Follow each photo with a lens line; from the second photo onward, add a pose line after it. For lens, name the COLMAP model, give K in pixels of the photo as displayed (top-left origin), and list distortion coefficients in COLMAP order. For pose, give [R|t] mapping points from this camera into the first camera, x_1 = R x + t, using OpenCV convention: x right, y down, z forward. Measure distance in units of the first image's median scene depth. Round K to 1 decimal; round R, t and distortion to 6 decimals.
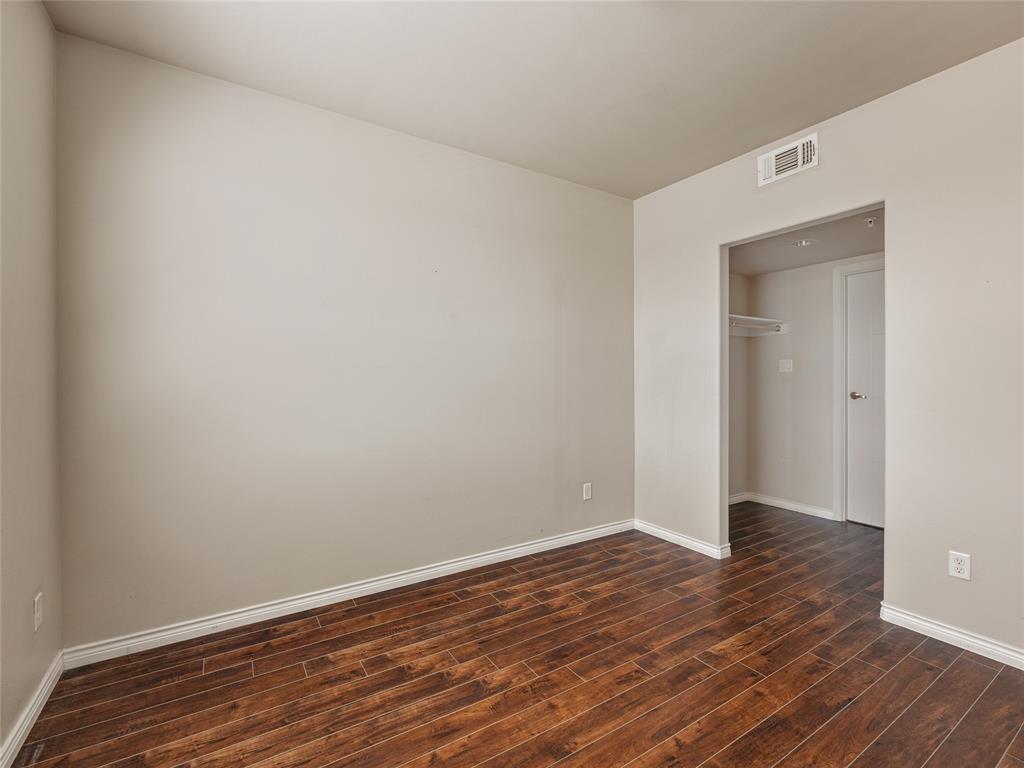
lens RADIAL K [[462.2, 0, 517.0], [0, 462.2, 375.7], [0, 0, 1]] dist [0.004862, -0.001120]
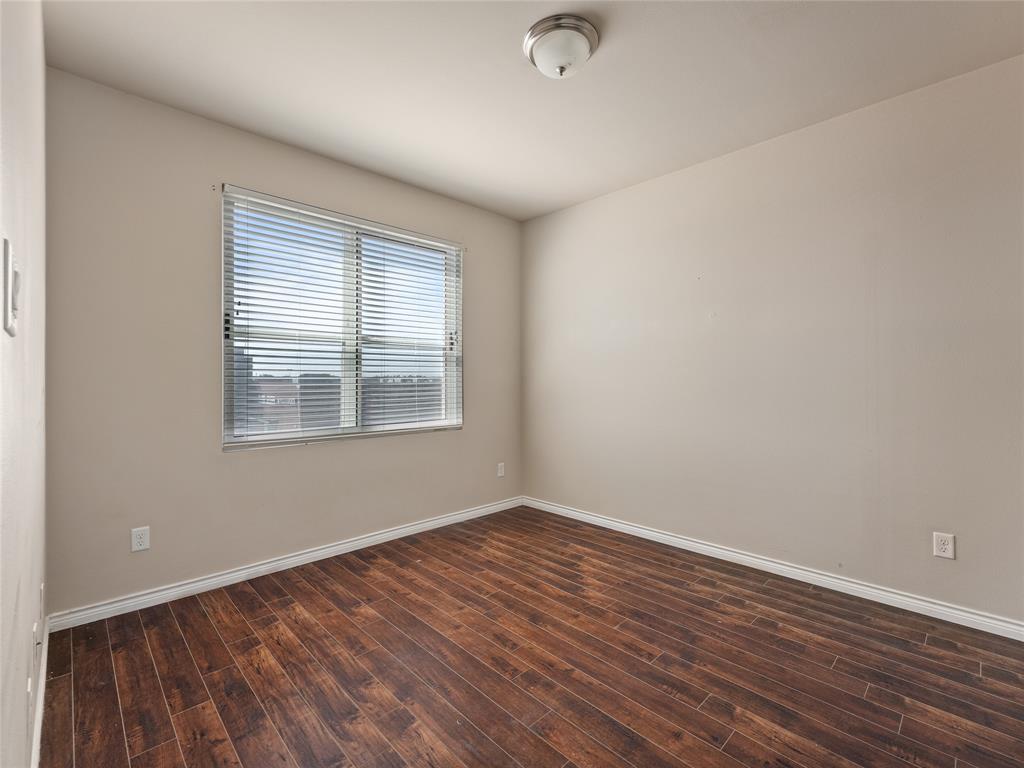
lens RADIAL K [[462.2, 0, 499.2], [0, 462.2, 371.6], [0, 0, 1]] dist [0.004862, -0.001120]
pose [[0.185218, -0.013215, -0.982609, 1.020603], [0.008684, 0.999893, -0.011811, 0.014856], [0.982659, -0.006345, 0.185312, 0.403656]]
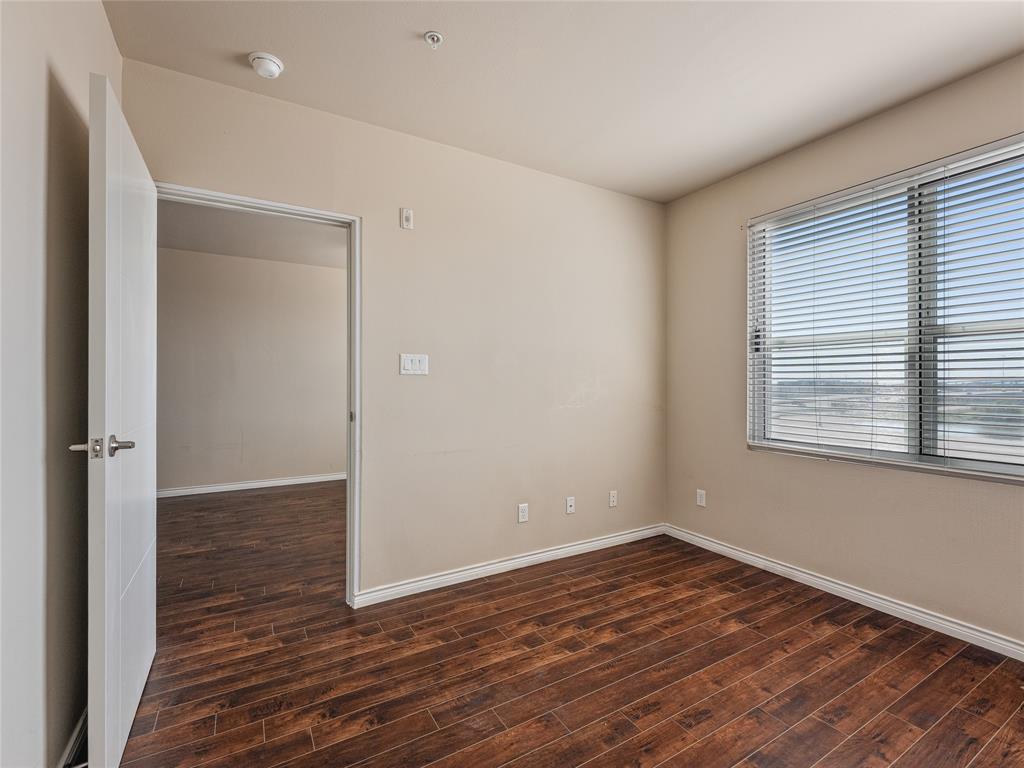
lens RADIAL K [[462.2, 0, 528.5], [0, 462.2, 376.5], [0, 0, 1]] dist [0.004862, -0.001120]
pose [[-0.999876, -0.001153, 0.015718, 0.375538], [-0.001527, 0.999715, -0.023822, 0.013267], [-0.015686, -0.023843, -0.999593, 1.325086]]
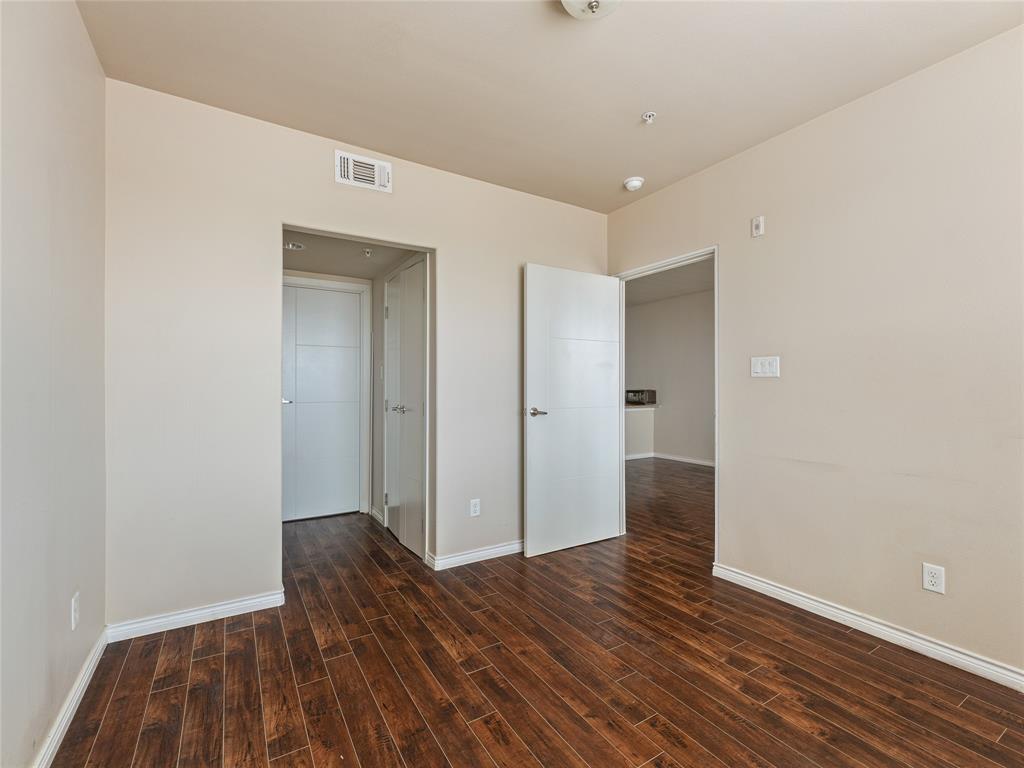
lens RADIAL K [[462.2, 0, 504.2], [0, 462.2, 376.7], [0, 0, 1]] dist [0.004862, -0.001120]
pose [[0.017530, 0.024071, 0.999557, -0.516233], [-0.008847, 0.999675, -0.023919, 0.013629], [-0.999807, -0.008424, 0.017738, 0.801642]]
